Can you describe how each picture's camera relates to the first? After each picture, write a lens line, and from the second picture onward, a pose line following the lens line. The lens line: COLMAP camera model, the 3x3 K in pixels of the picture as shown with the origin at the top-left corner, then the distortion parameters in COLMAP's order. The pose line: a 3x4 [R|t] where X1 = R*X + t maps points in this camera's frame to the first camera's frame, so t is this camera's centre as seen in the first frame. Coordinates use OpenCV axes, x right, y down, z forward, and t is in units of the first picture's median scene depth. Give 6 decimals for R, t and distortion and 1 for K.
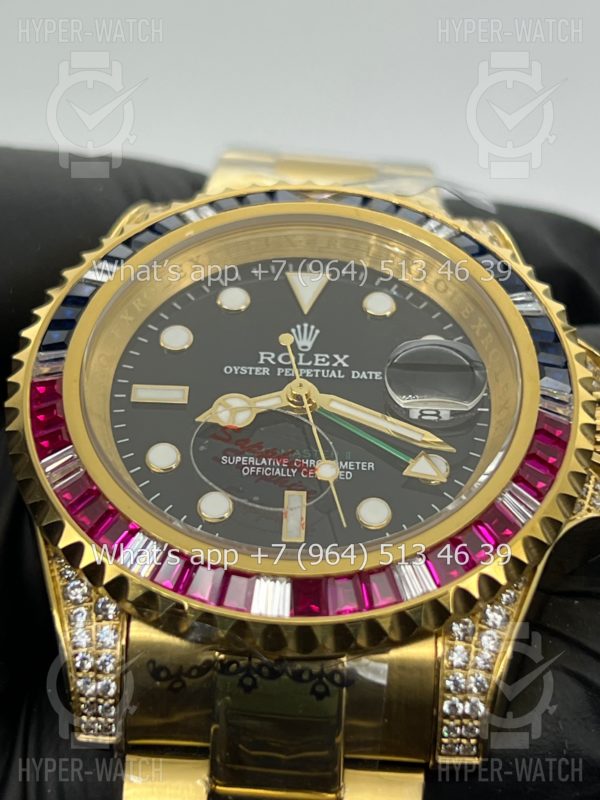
lens RADIAL K [[1980.9, 0, 300.0], [0, 1980.9, 400.0], [0, 0, 1]] dist [0.521506, -22.789761]
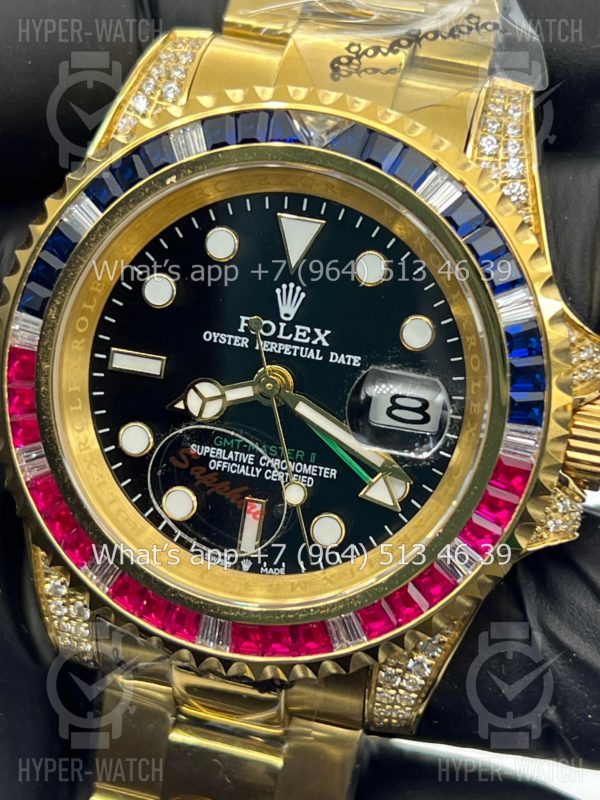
lens RADIAL K [[1980.9, 0, 300.0], [0, 1980.9, 400.0], [0, 0, 1]] dist [0.521506, -22.789761]
pose [[0.978170, 0.126116, -0.165159, 0.175530], [0.014730, 0.750702, 0.660476, -0.641875], [0.207282, -0.648491, 0.732457, 0.266893]]
